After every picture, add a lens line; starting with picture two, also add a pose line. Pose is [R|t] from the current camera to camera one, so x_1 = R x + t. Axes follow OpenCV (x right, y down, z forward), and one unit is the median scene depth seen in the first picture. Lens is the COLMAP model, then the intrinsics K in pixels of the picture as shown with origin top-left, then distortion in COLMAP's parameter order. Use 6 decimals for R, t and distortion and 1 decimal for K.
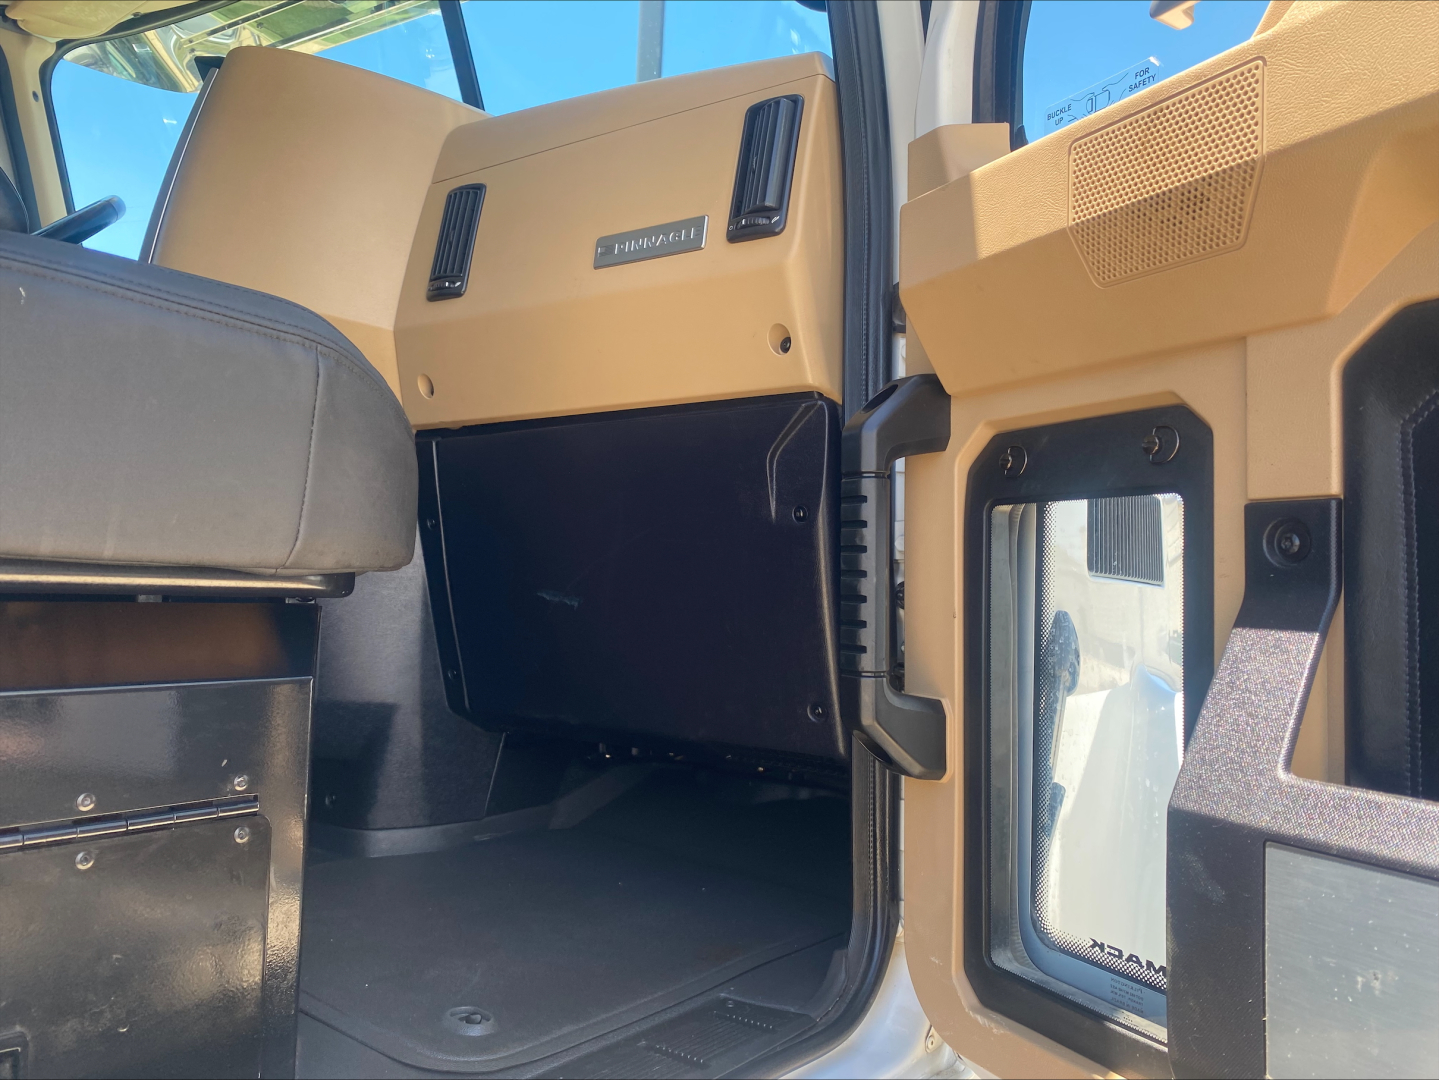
lens RADIAL K [[1085.0, 0, 723.2], [0, 1085.0, 541.6], [0, 0, 1]] dist [0.037672, -0.042555]
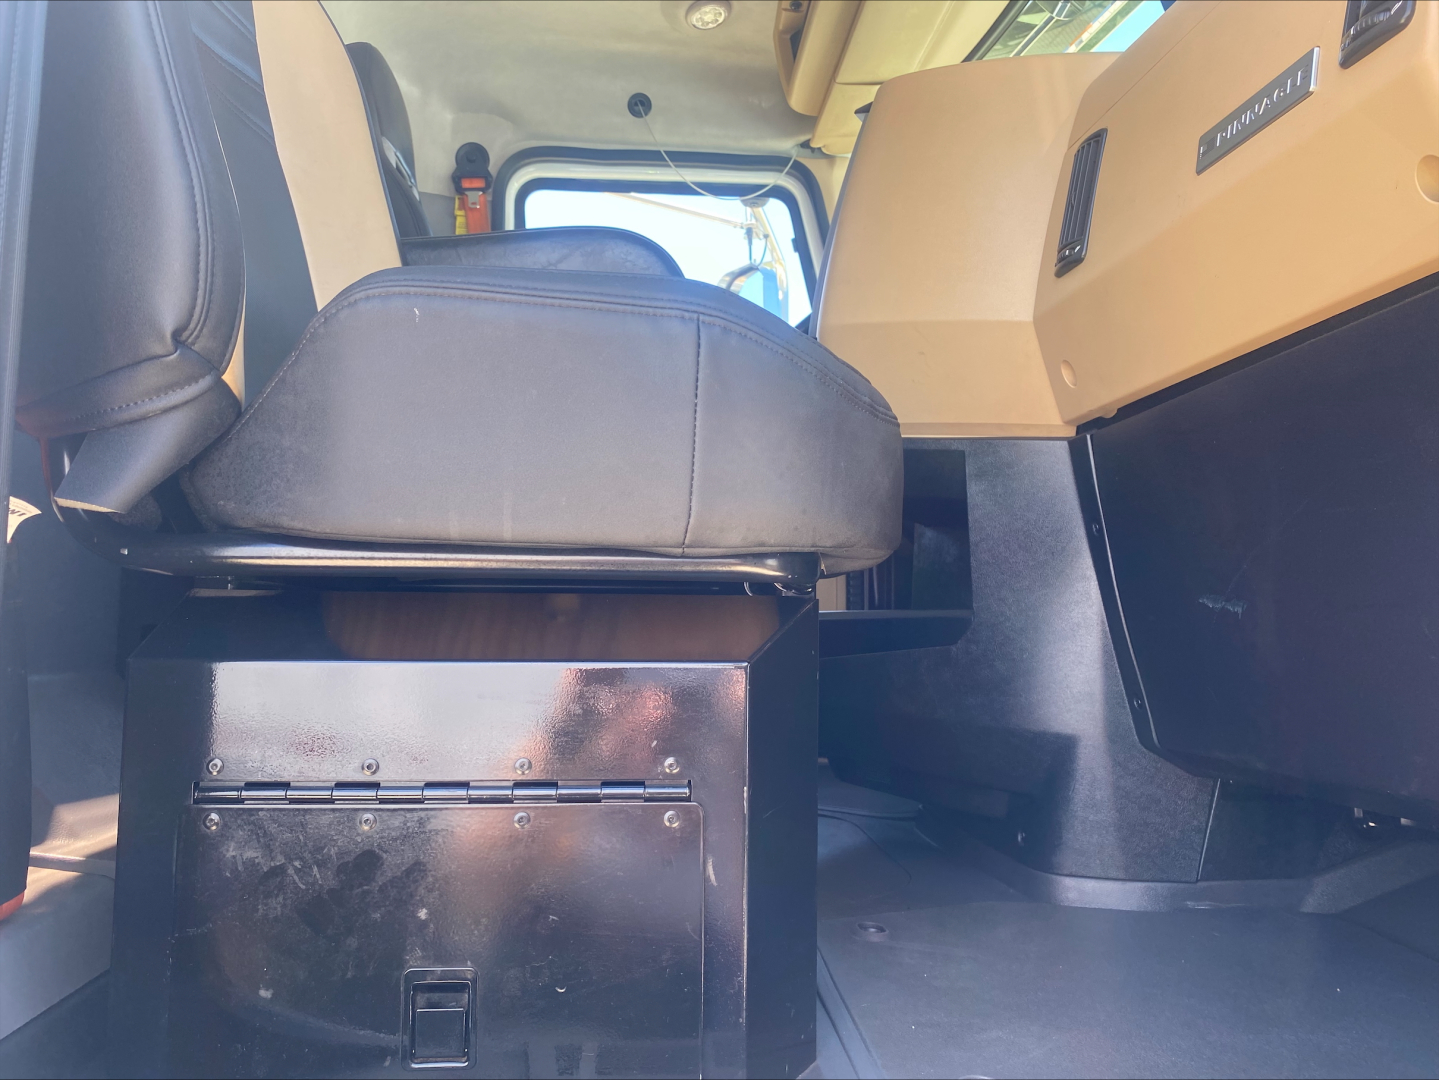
lens RADIAL K [[1091.4, 0, 717.4], [0, 1091.4, 545.0], [0, 0, 1]] dist [0.046321, -0.057140]
pose [[0.683879, -0.077300, -0.725489, 0.178068], [0.039711, 0.996841, -0.068779, 0.049319], [0.728514, 0.018227, 0.684788, 0.188091]]
